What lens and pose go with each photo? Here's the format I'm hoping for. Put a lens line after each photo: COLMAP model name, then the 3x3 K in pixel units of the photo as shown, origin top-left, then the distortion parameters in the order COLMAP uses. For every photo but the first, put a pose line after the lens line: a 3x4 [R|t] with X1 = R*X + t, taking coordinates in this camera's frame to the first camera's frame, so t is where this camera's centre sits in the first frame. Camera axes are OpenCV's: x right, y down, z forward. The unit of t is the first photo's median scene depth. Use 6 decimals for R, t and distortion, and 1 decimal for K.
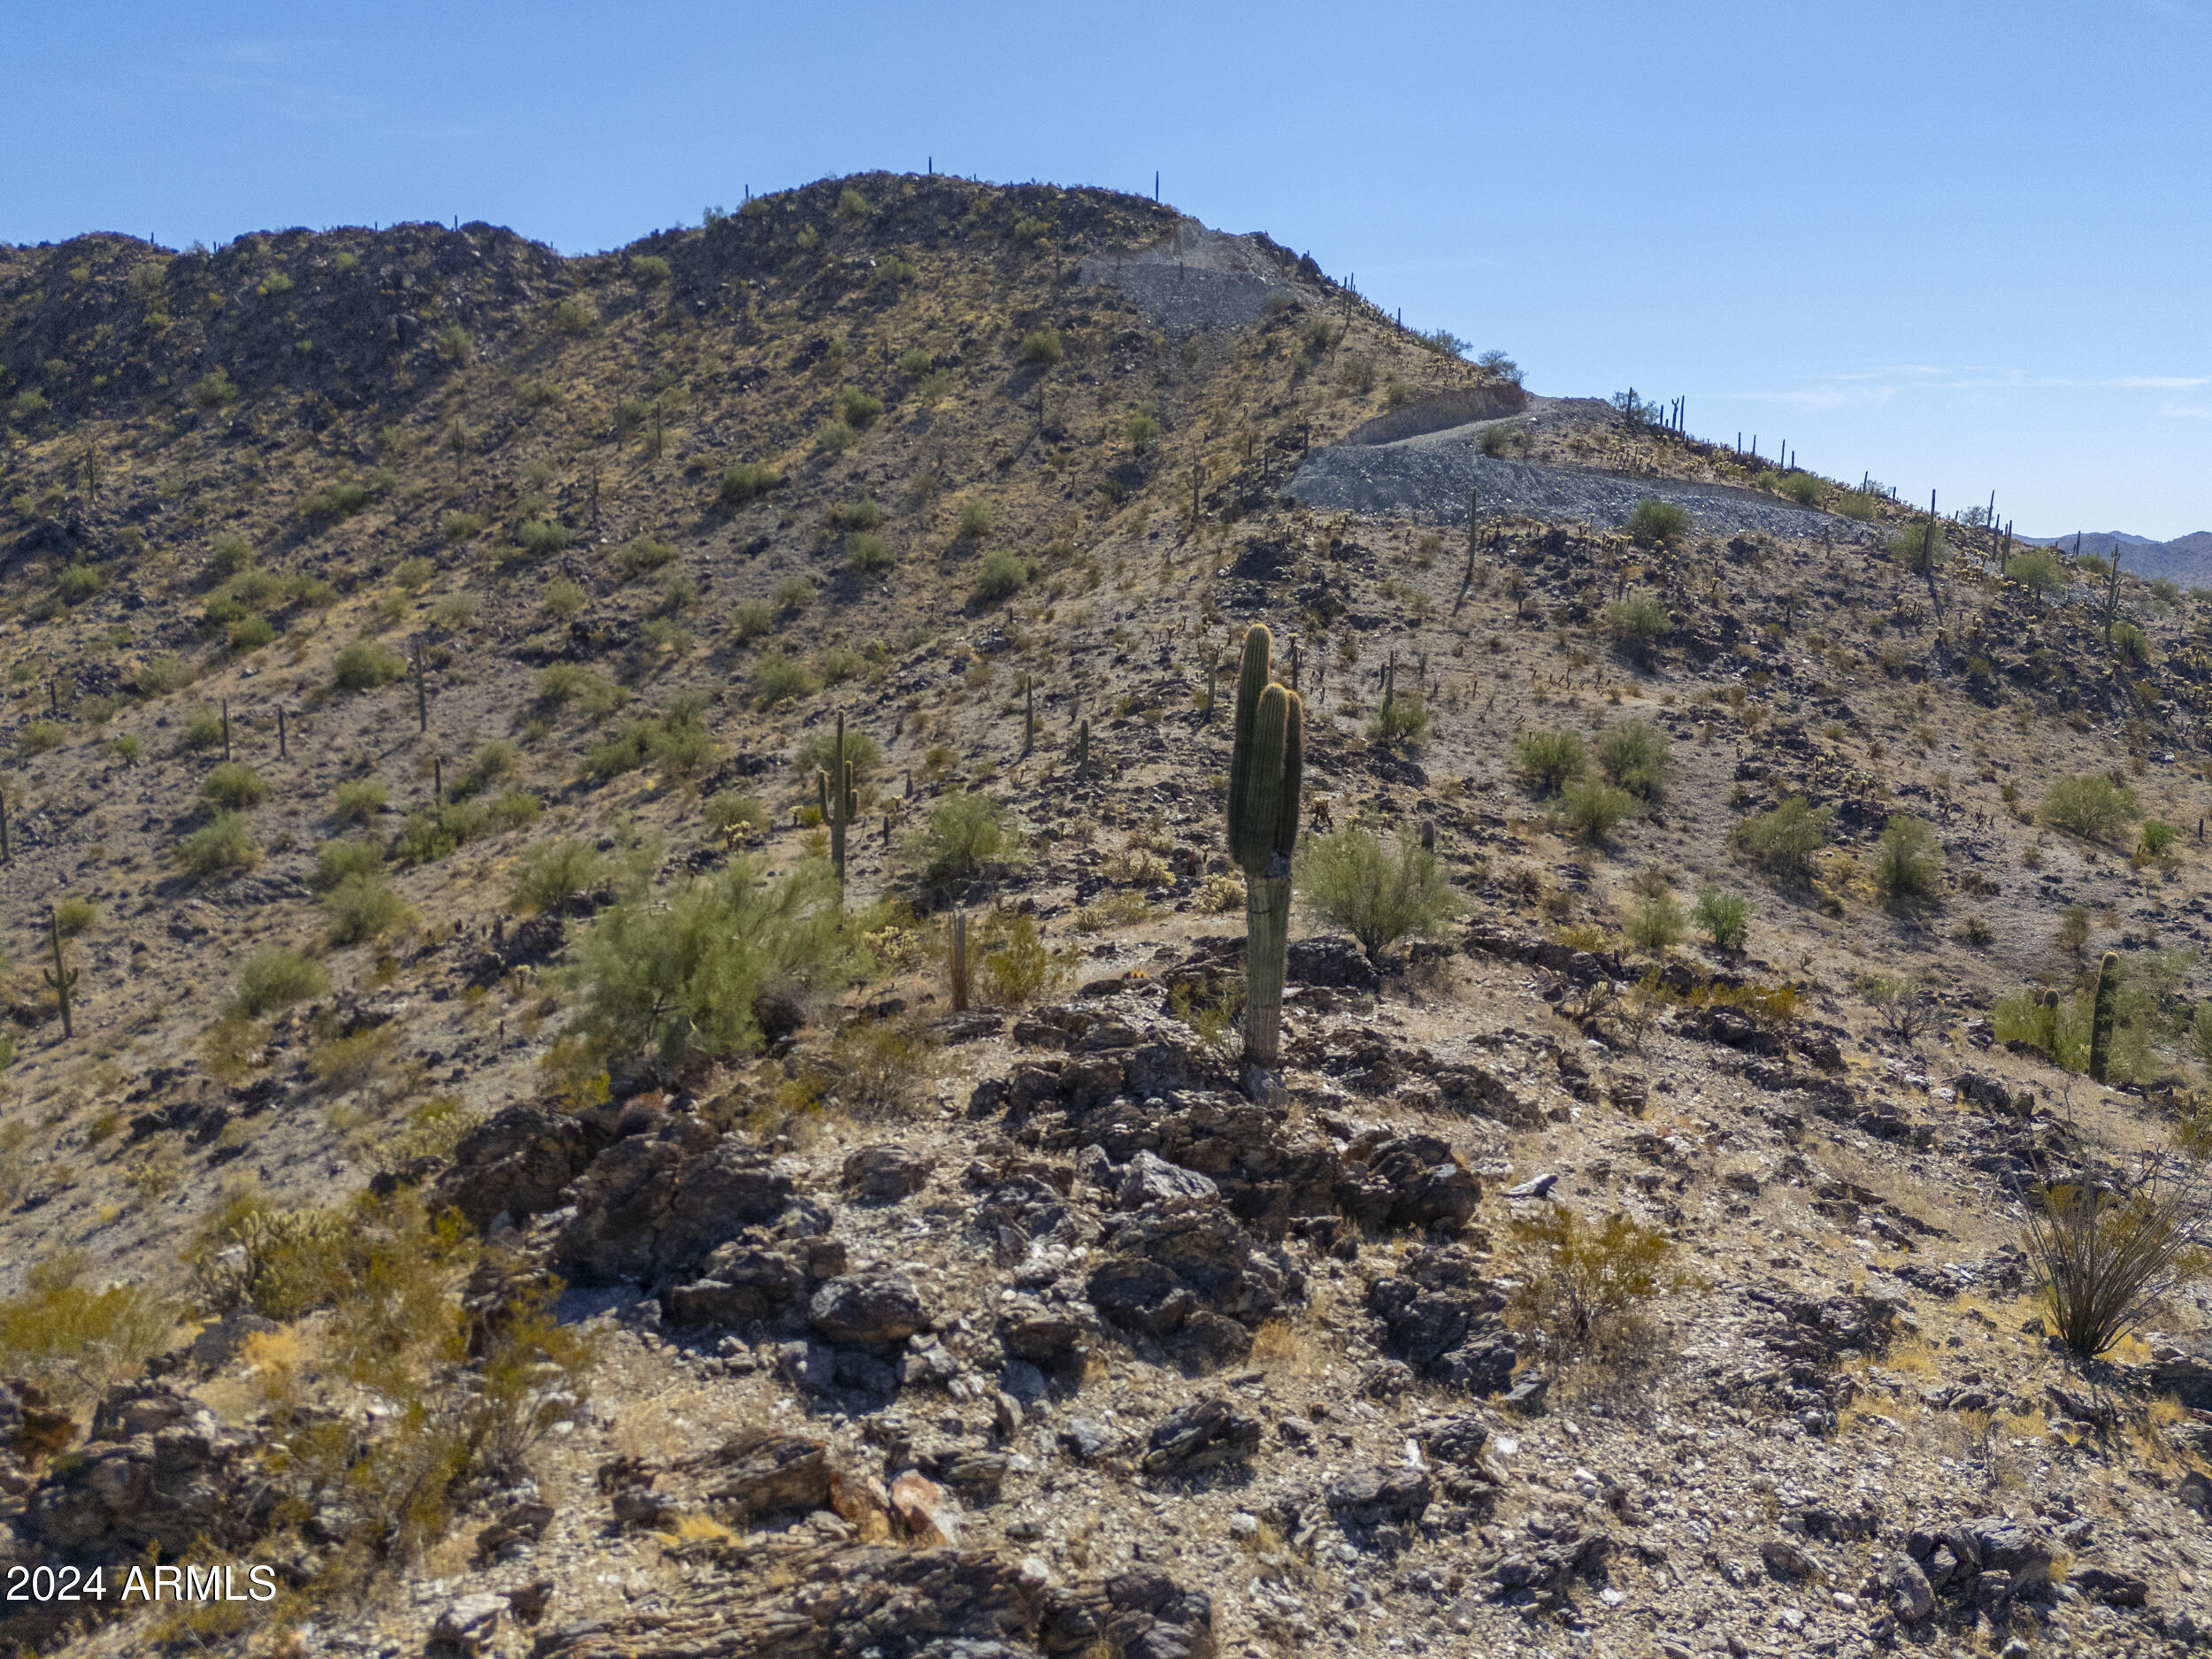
lens RADIAL K [[1620.6, 0, 1105.2], [0, 1620.6, 834.2], [0, 0, 1]] dist [0.084634, -0.086191]
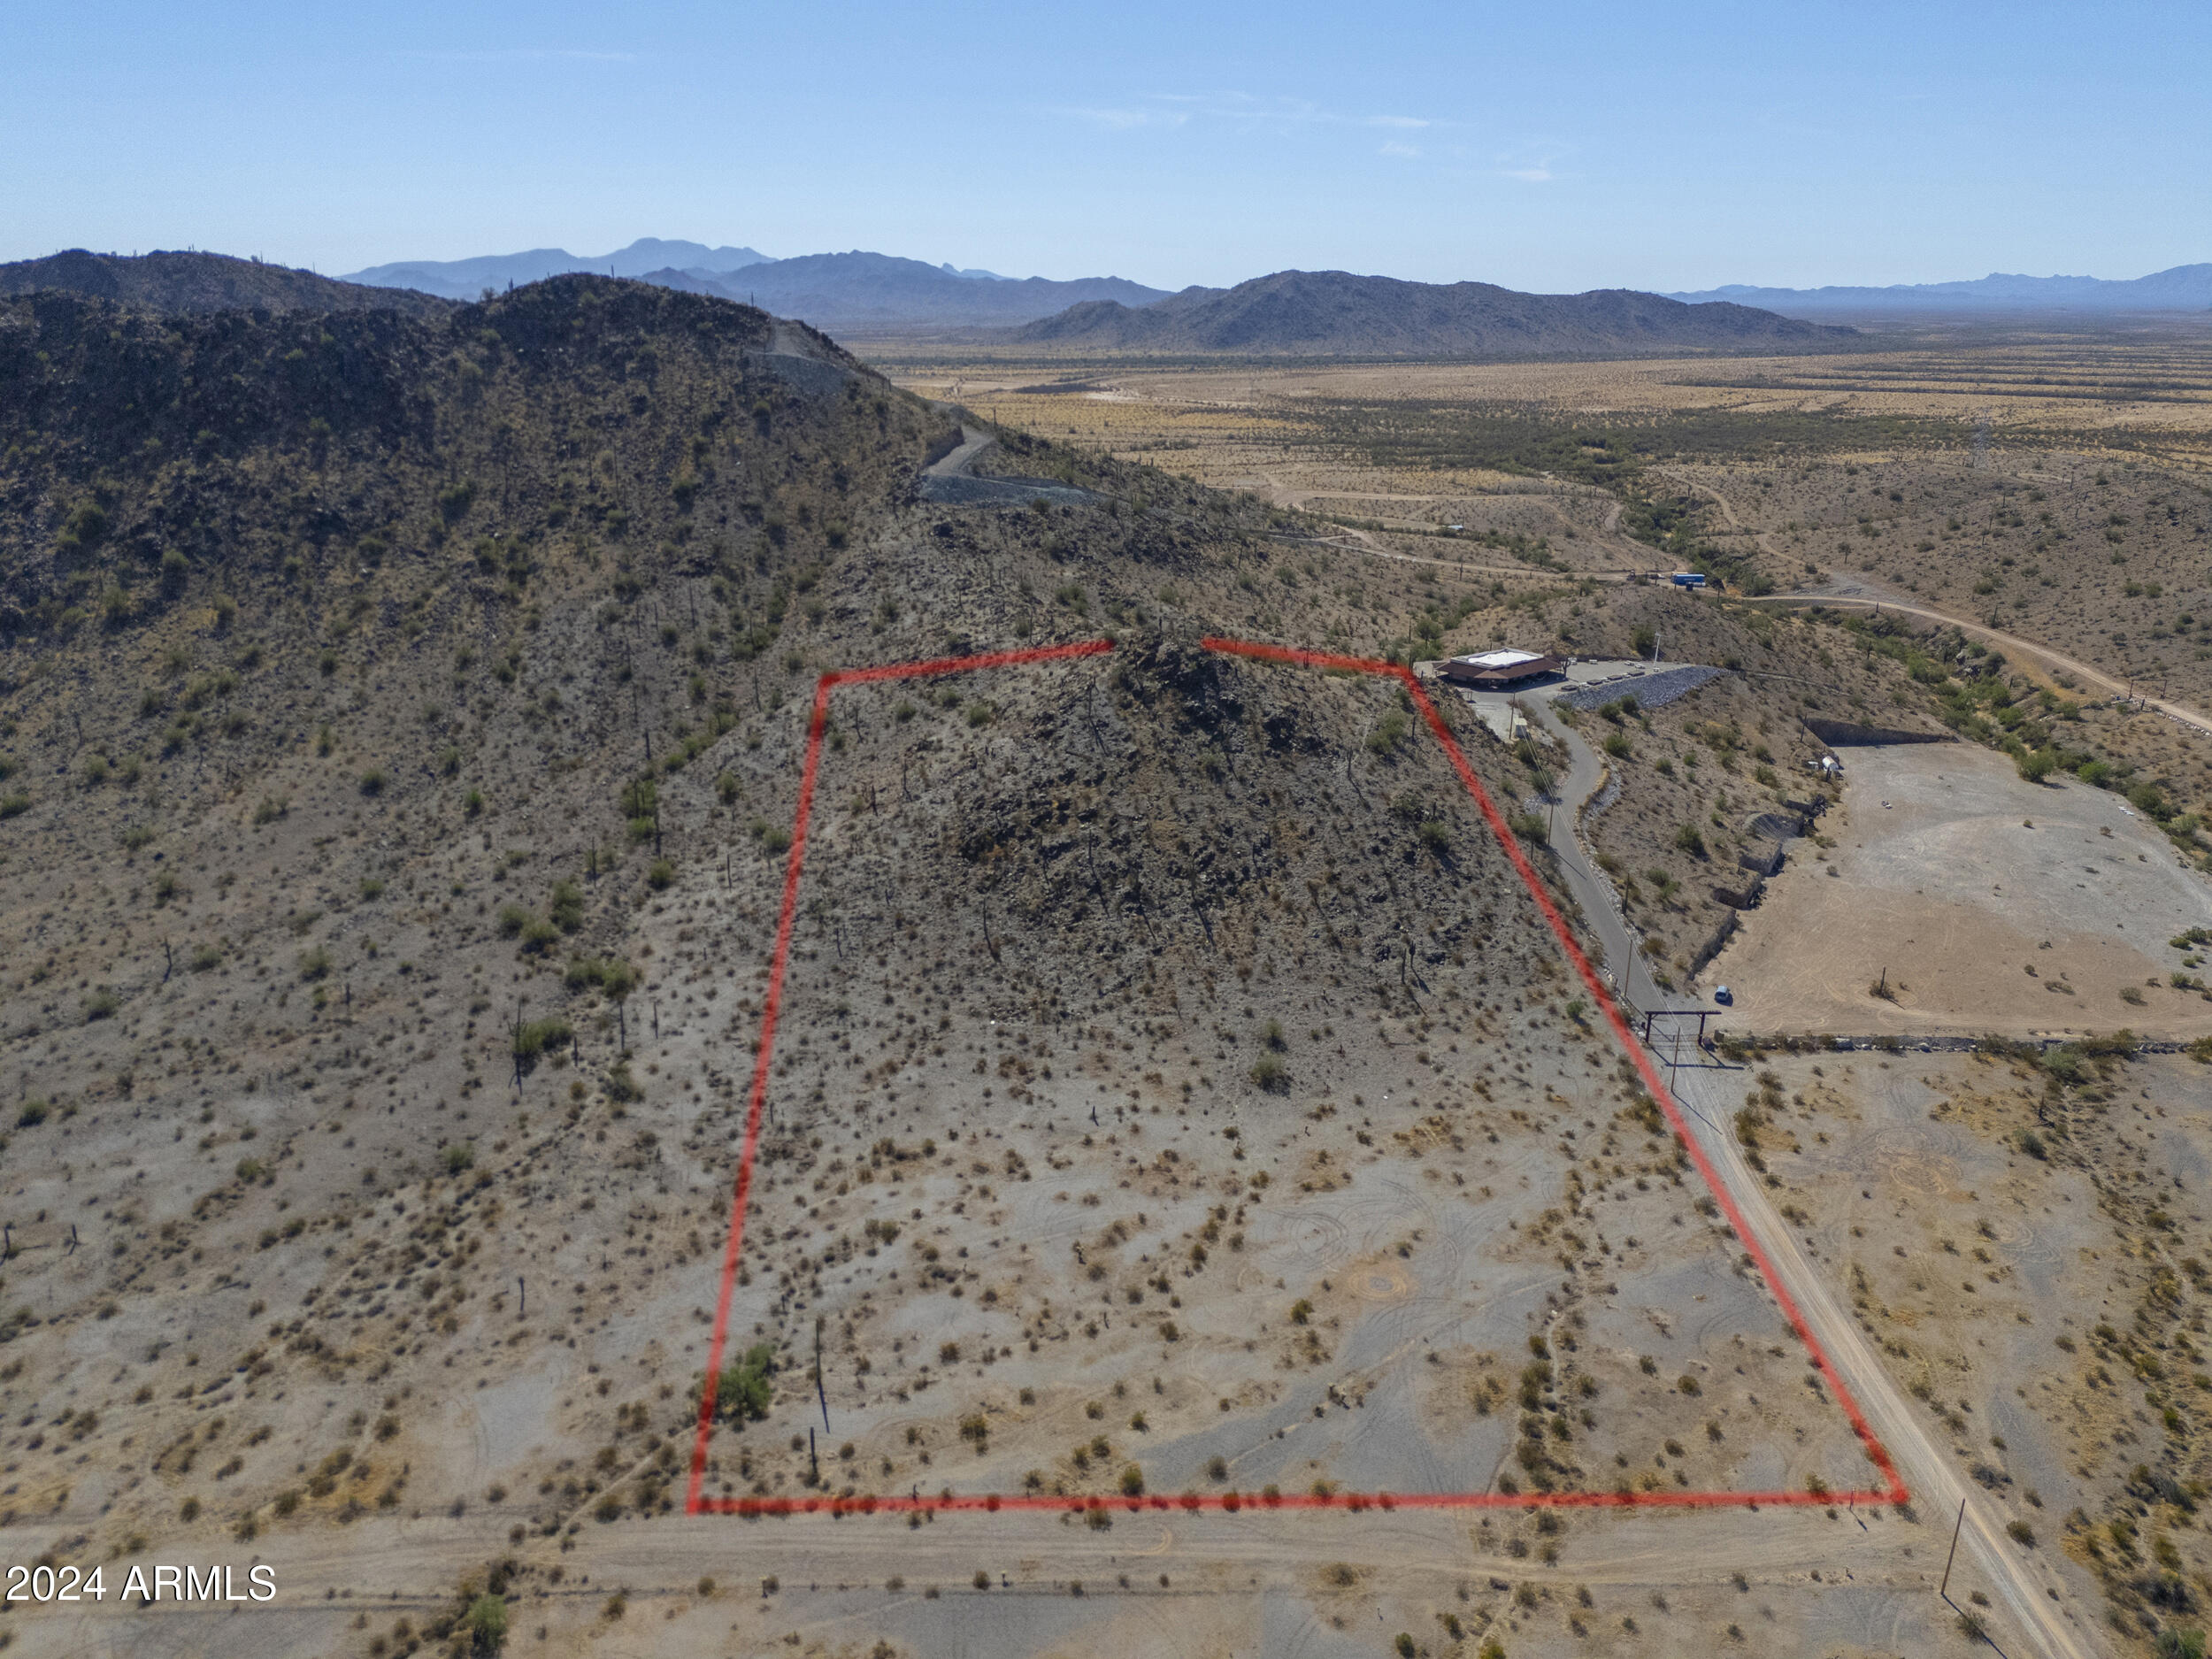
lens RADIAL K [[1620.6, 0, 1105.5], [0, 1620.6, 843.4], [0, 0, 1]] dist [0.084634, -0.086191]
pose [[0.858413, -0.157717, 0.488112, -0.905734], [0.075398, 0.980019, 0.184061, -0.091846], [-0.507388, -0.121198, 0.853152, -1.375945]]
